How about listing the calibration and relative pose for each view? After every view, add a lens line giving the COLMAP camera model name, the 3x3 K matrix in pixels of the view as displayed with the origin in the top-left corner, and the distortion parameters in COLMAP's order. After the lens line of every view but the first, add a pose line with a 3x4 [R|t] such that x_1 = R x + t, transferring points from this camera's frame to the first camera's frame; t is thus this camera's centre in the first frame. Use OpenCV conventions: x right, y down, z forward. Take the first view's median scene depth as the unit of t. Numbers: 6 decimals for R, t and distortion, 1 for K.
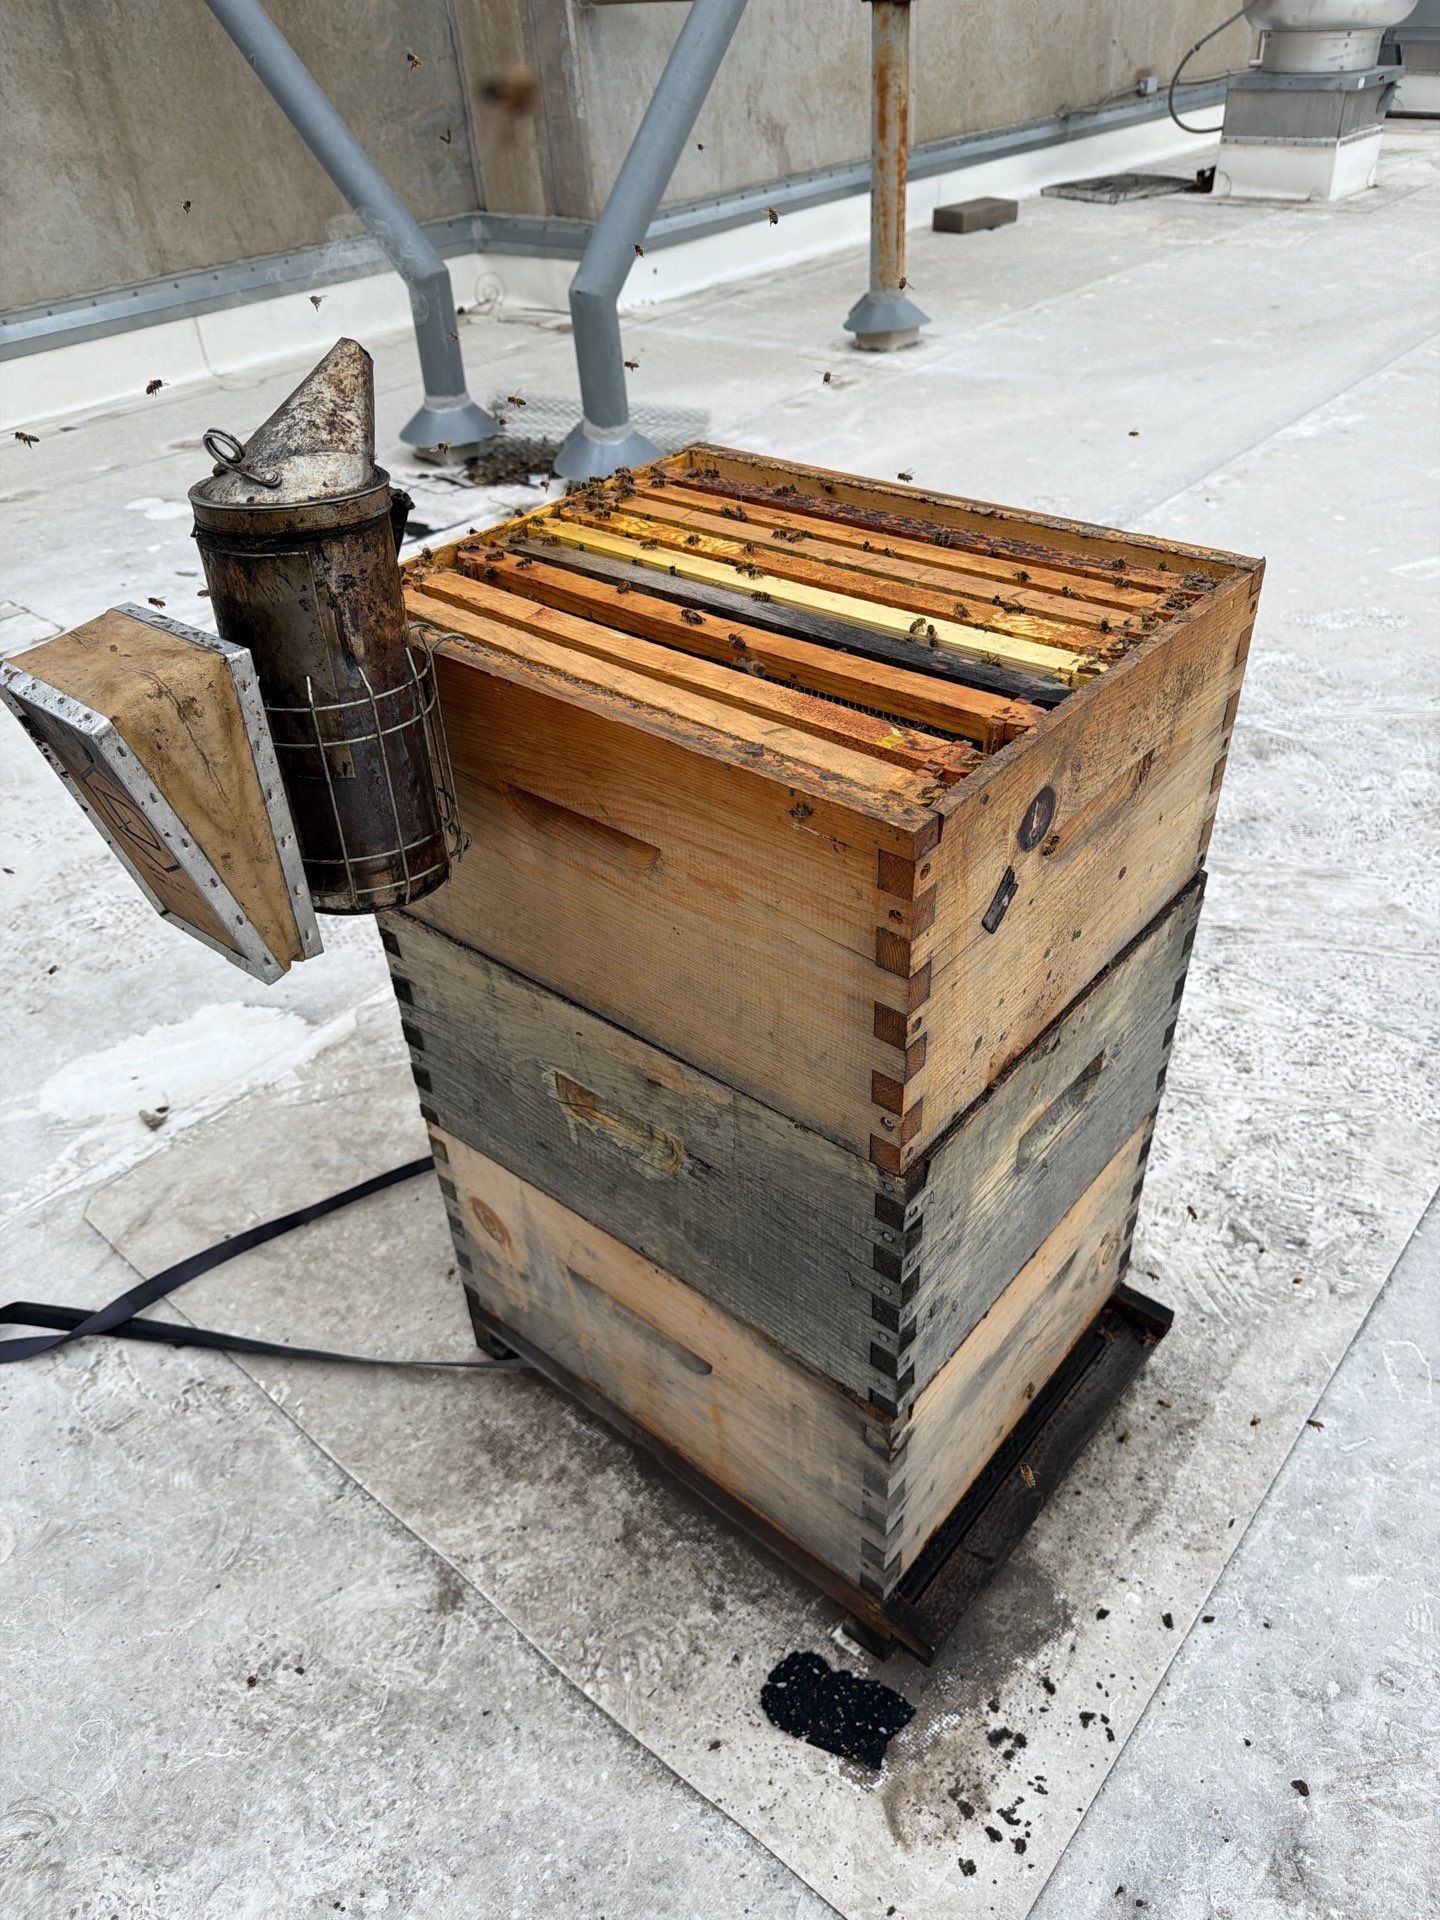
lens RADIAL K [[1379.6, 0, 720.0], [0, 1379.6, 960.0], [0, 0, 1]] dist [-0.018742, -0.001340]
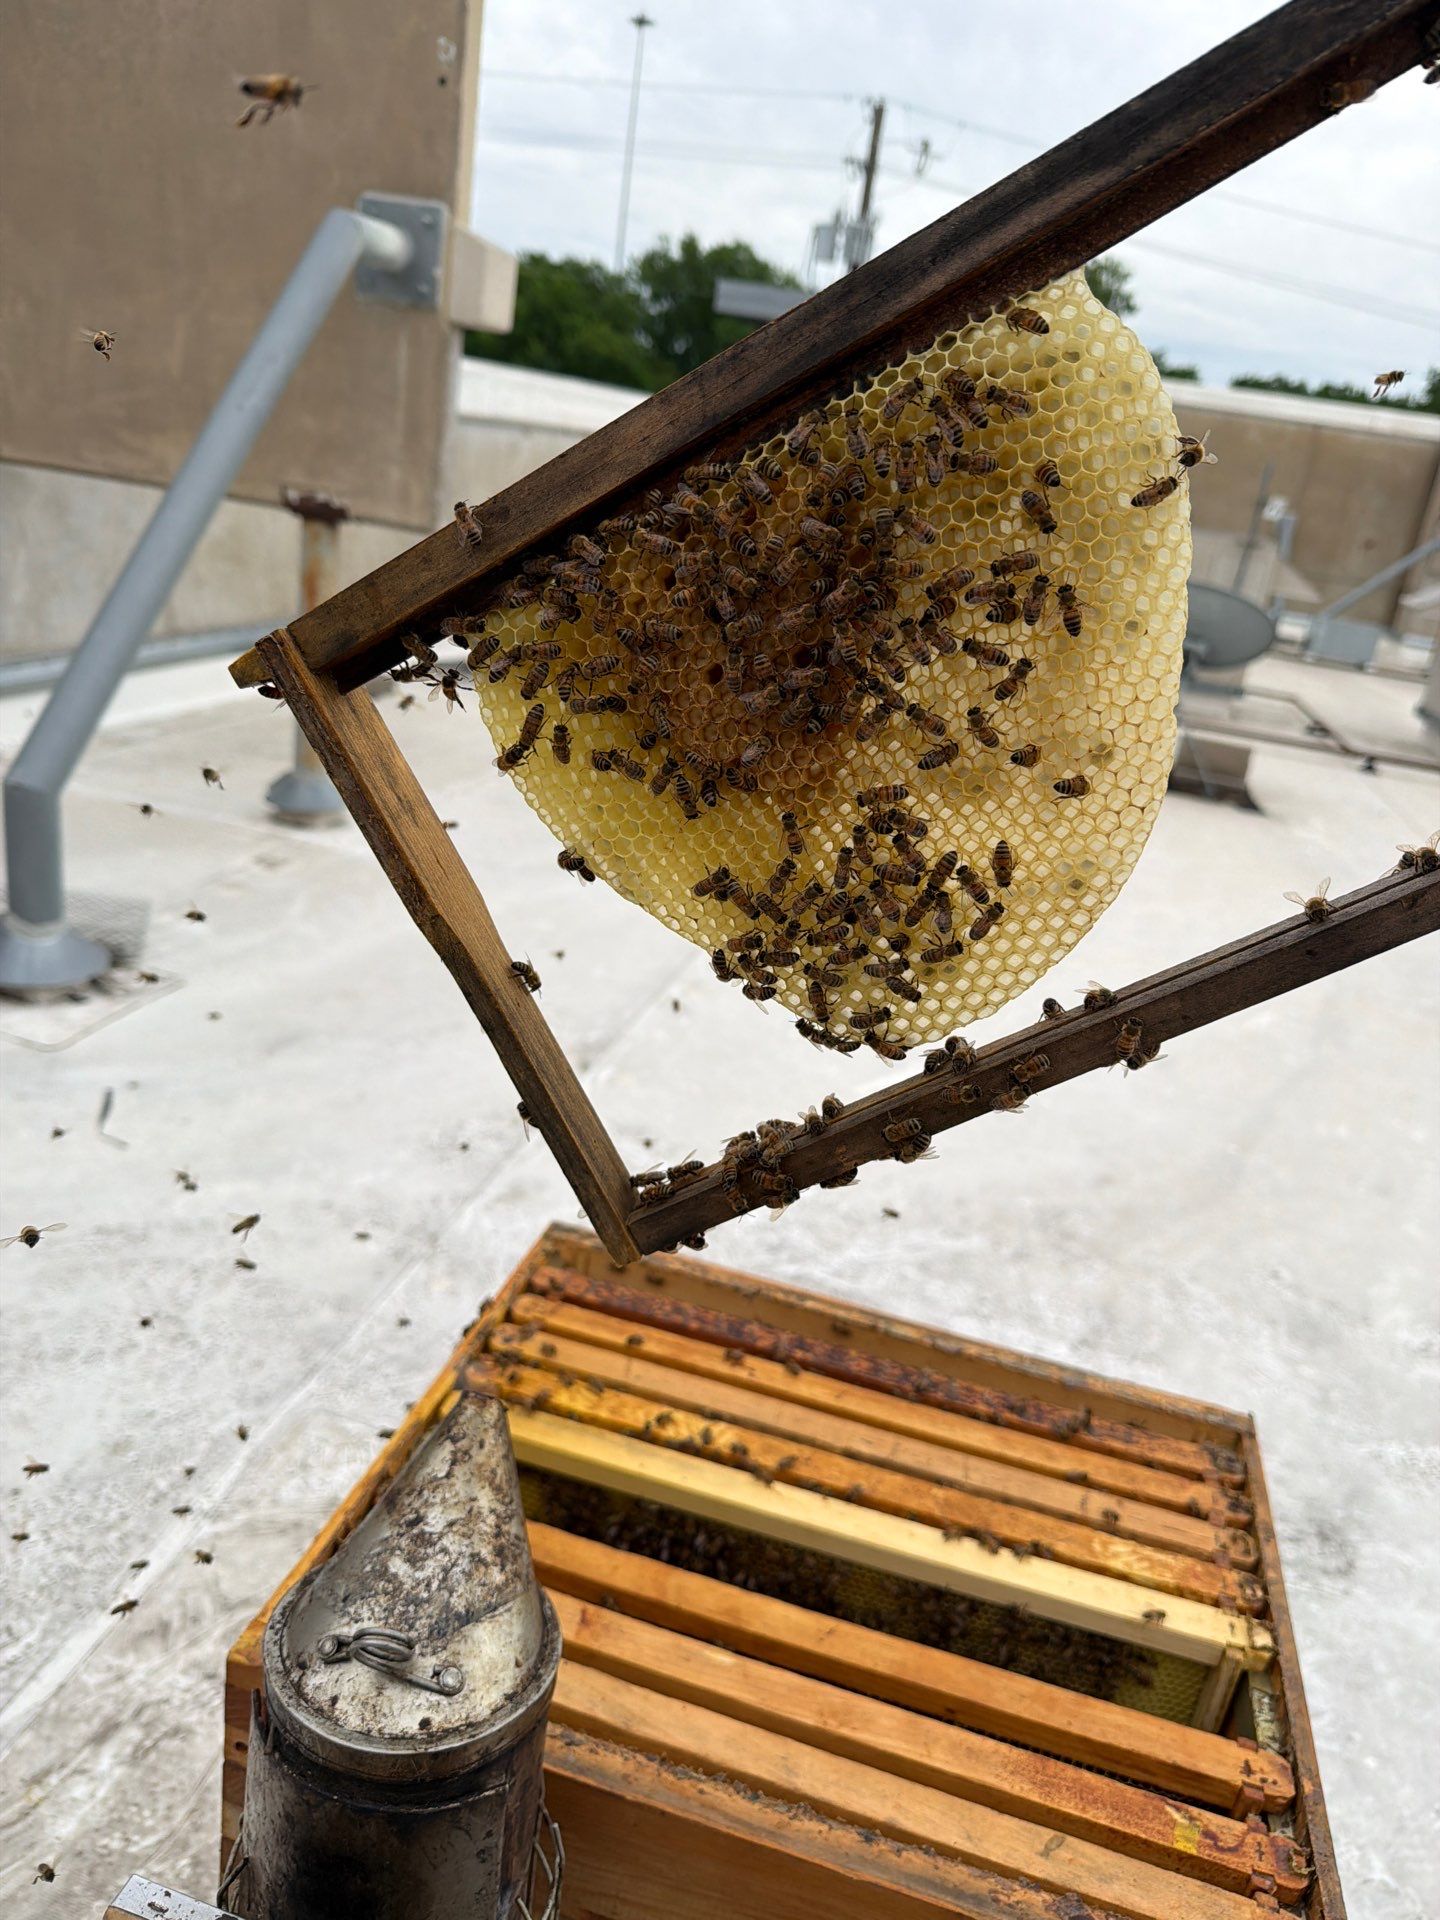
lens RADIAL K [[1379.6, 0, 720.0], [0, 1379.6, 960.0], [0, 0, 1]] dist [-0.018742, -0.001340]
pose [[0.879178, 0.015505, 0.476242, -0.425821], [0.110181, 0.965768, -0.234845, -0.413407], [-0.463581, 0.258943, 0.847373, 0.242689]]
